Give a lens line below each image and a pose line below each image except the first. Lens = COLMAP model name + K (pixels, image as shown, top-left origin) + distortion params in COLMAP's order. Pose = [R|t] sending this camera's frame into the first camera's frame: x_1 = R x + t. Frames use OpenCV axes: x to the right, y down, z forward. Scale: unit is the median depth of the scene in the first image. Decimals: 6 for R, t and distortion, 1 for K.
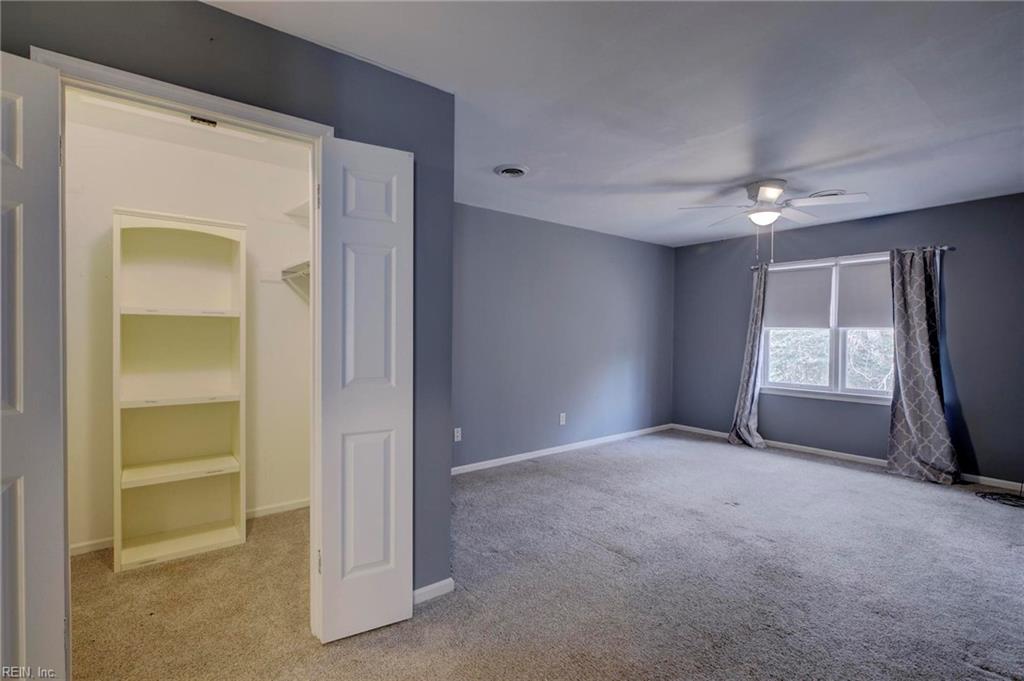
lens RADIAL K [[467.7, 0, 510.6], [0, 467.7, 341.4], [0, 0, 1]] dist [-0.008948, 0.001215]
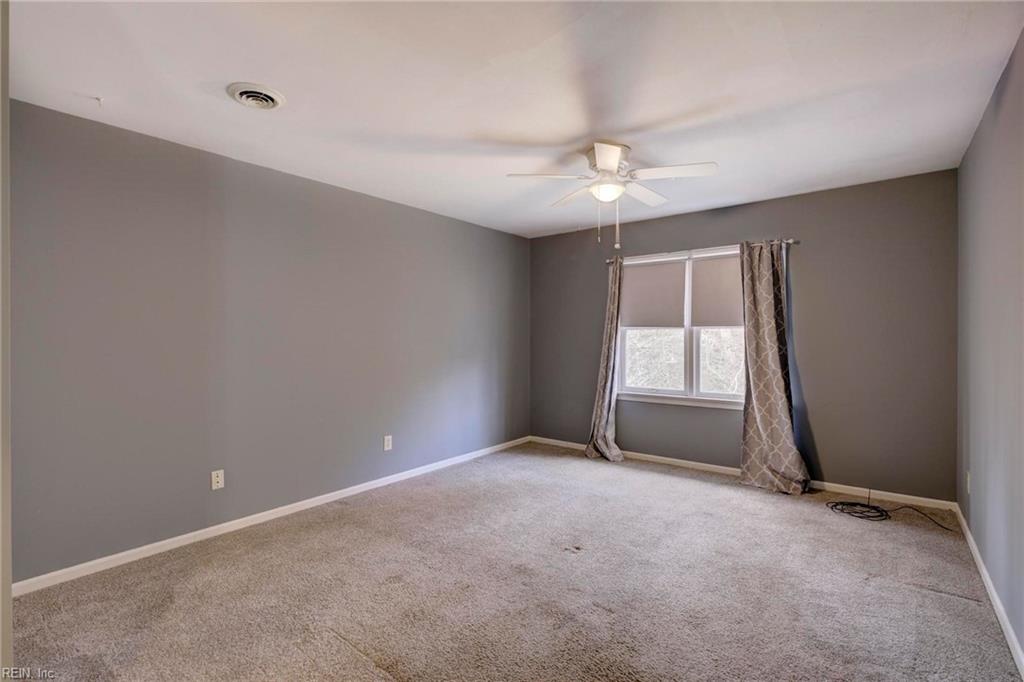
lens RADIAL K [[467.7, 0, 512.8], [0, 467.7, 342.4], [0, 0, 1]] dist [-0.008948, 0.001215]
pose [[0.972607, -0.012274, 0.232130, 0.158638], [0.013183, 0.999910, -0.002363, -0.001397], [-0.232080, 0.005359, 0.972682, 0.202697]]
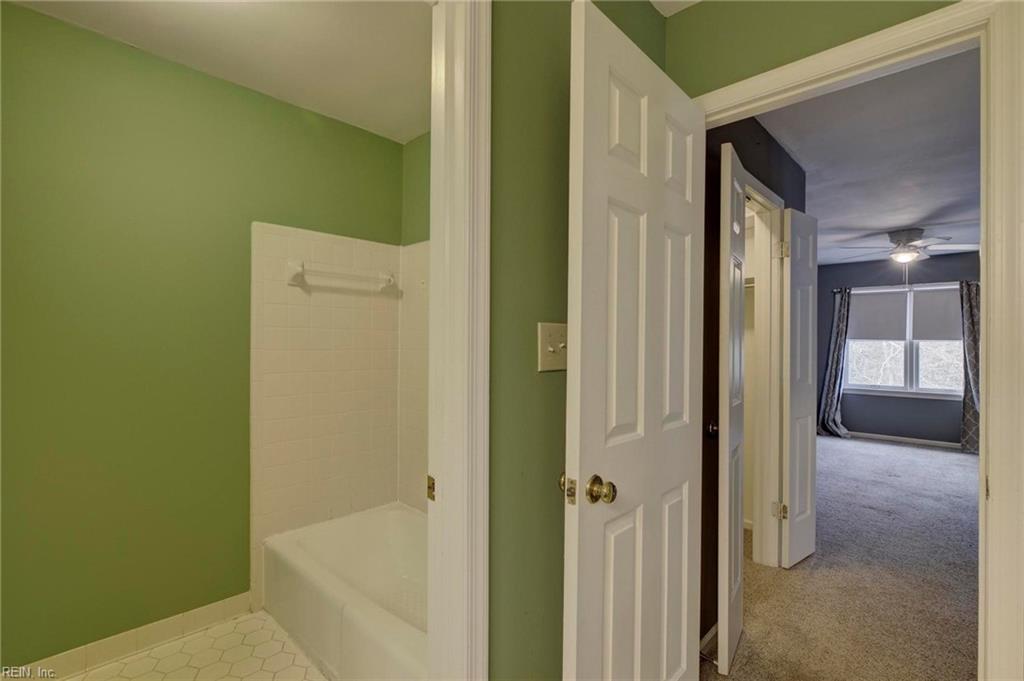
lens RADIAL K [[467.7, 0, 507.8], [0, 467.7, 342.8], [0, 0, 1]] dist [-0.008948, 0.001215]
pose [[0.992100, 0.000931, 0.125443, -0.607819], [0.000821, 0.999903, -0.013914, -0.006084], [-0.125444, 0.013907, 0.992003, -0.129024]]
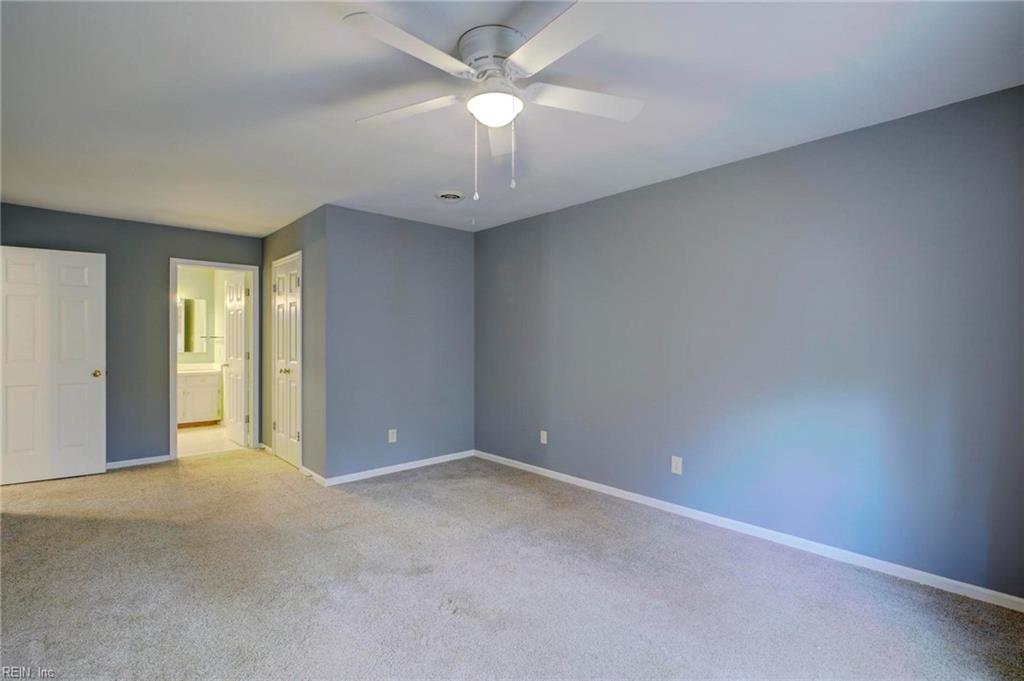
lens RADIAL K [[467.7, 0, 512.2], [0, 467.7, 342.5], [0, 0, 1]] dist [-0.008948, 0.001215]
pose [[0.090752, -0.008072, -0.995841, 0.885122], [-0.025408, 0.999623, -0.010418, 0.004919], [0.995549, 0.026248, 0.090513, 0.819352]]
